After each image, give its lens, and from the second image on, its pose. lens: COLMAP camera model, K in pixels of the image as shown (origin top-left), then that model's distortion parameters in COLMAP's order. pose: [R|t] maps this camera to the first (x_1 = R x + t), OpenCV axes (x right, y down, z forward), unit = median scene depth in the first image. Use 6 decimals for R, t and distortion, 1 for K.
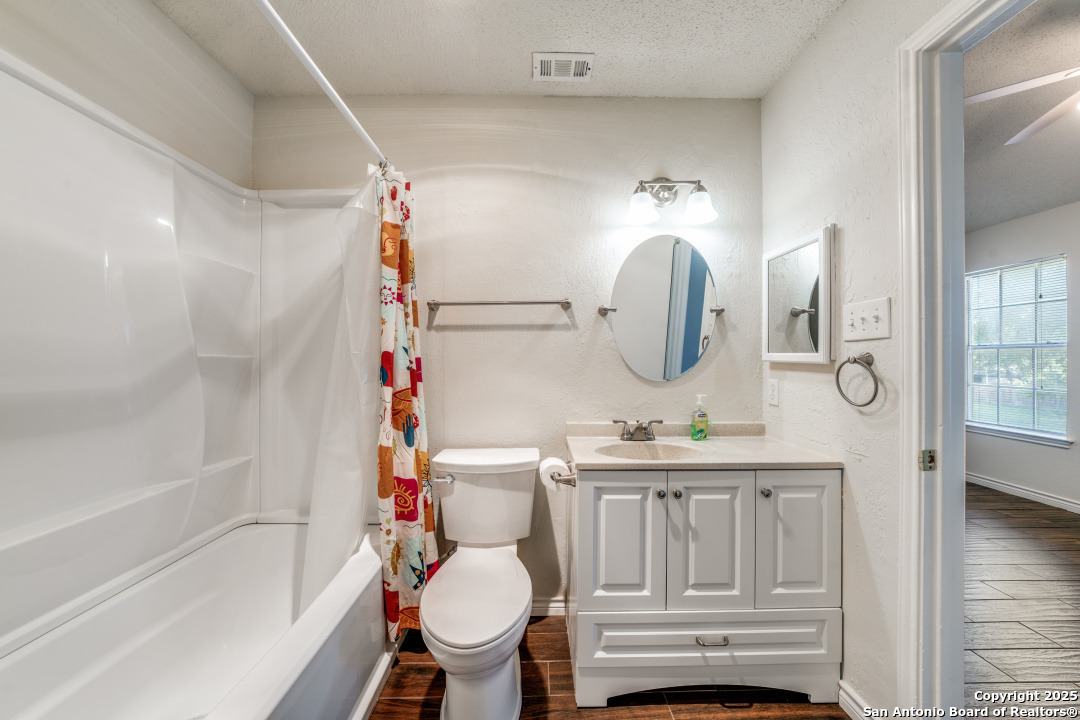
lens RADIAL K [[376.8, 0, 548.0], [0, 376.8, 354.9], [0, 0, 1]] dist [-0.027782, 0.006723]
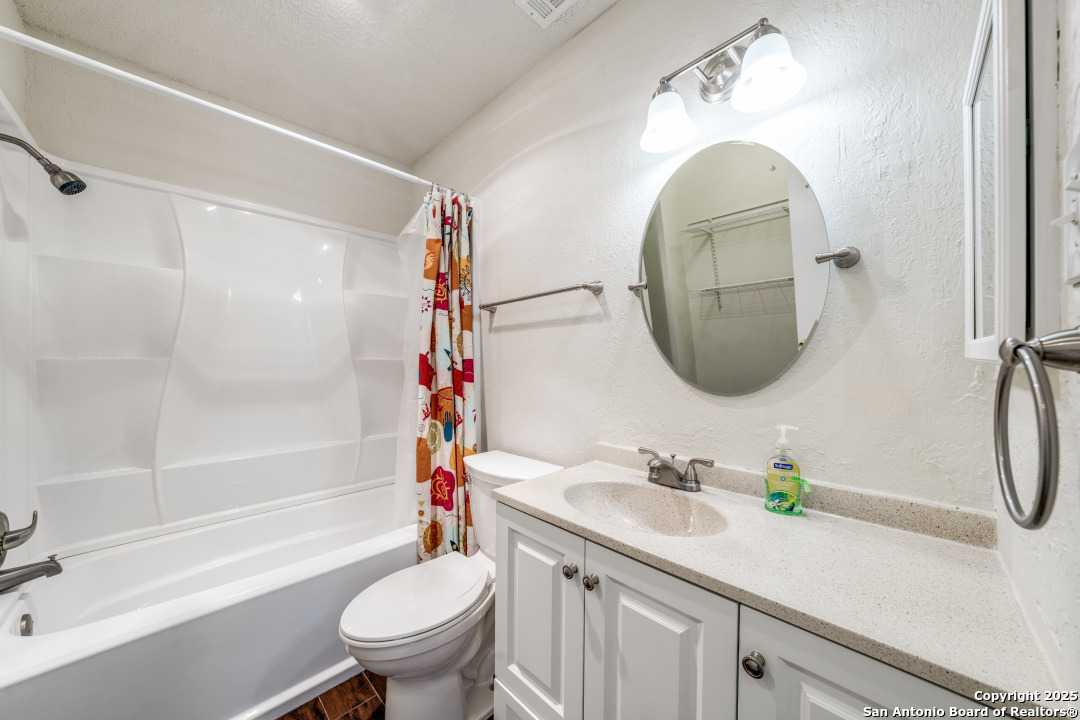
lens RADIAL K [[378.5, 0, 547.0], [0, 378.5, 362.1], [0, 0, 1]] dist [-0.027247, 0.006602]
pose [[0.694849, -0.003622, -0.719146, 0.590963], [0.010399, 0.999933, 0.005011, 0.012803], [0.719080, -0.010961, 0.694841, 0.432865]]
